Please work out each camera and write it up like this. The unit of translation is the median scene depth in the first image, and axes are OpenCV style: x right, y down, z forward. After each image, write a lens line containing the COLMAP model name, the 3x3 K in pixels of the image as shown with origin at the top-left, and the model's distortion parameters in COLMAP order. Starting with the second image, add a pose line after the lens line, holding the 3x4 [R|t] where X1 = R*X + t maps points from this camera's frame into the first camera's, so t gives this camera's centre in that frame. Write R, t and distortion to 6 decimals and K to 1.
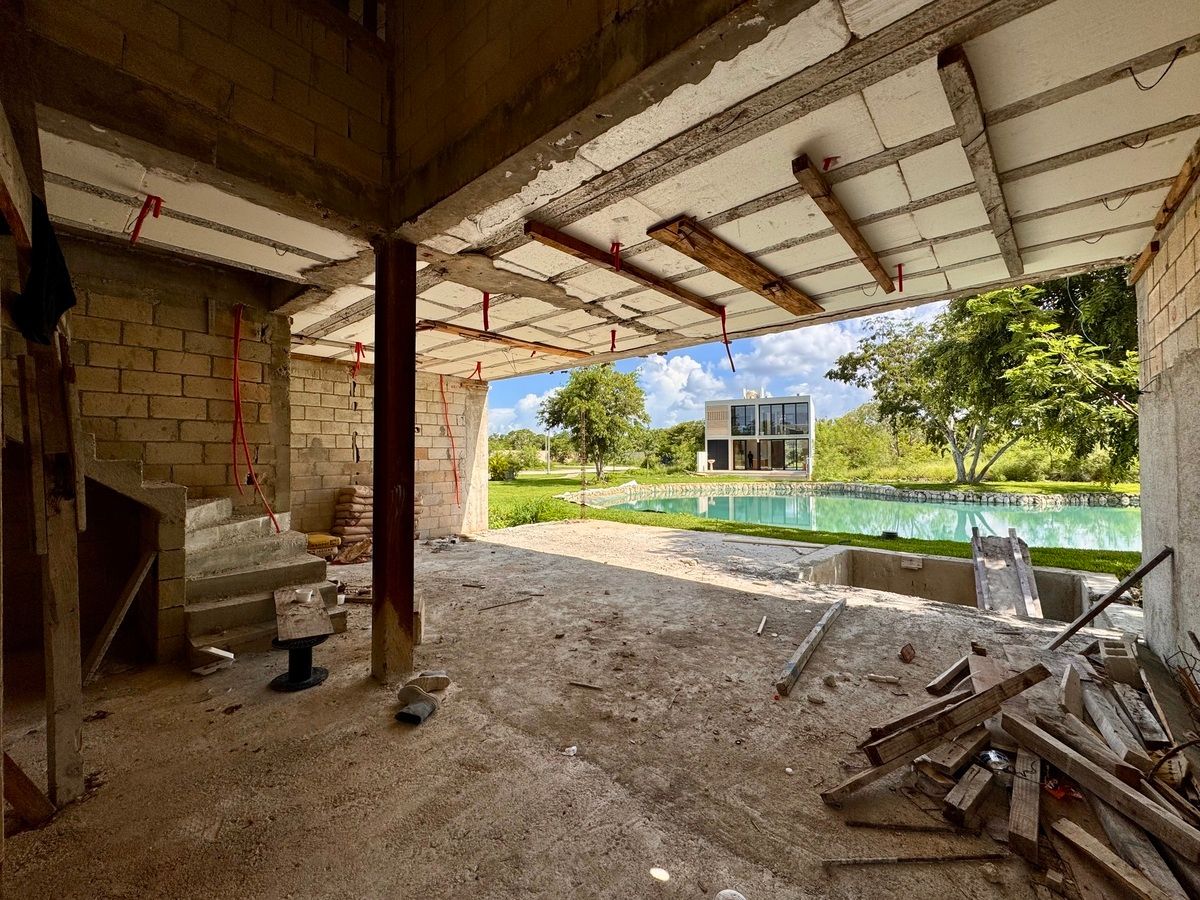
lens RADIAL K [[495.2, 0, 600.0], [0, 495.2, 450.0], [0, 0, 1]] dist [0.000009, 0.000005]
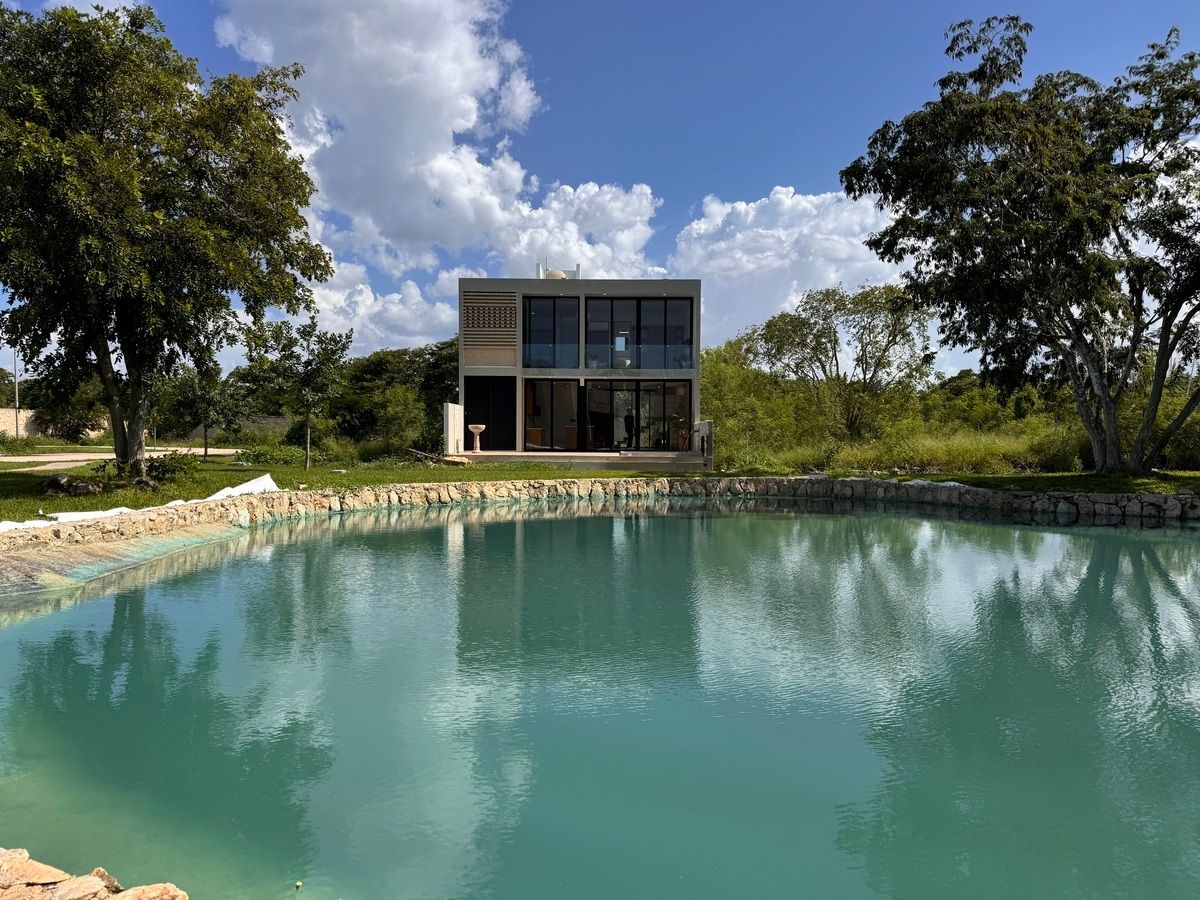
lens RADIAL K [[818.4, 0, 600.0], [0, 818.4, 450.0], [0, 0, 1]] dist [0.151660, -0.246954]
pose [[0.899765, 0.003354, 0.436361, 0.023597], [-0.014527, 0.999646, 0.022270, 0.023981], [-0.436132, -0.026376, 0.899496, 0.353519]]
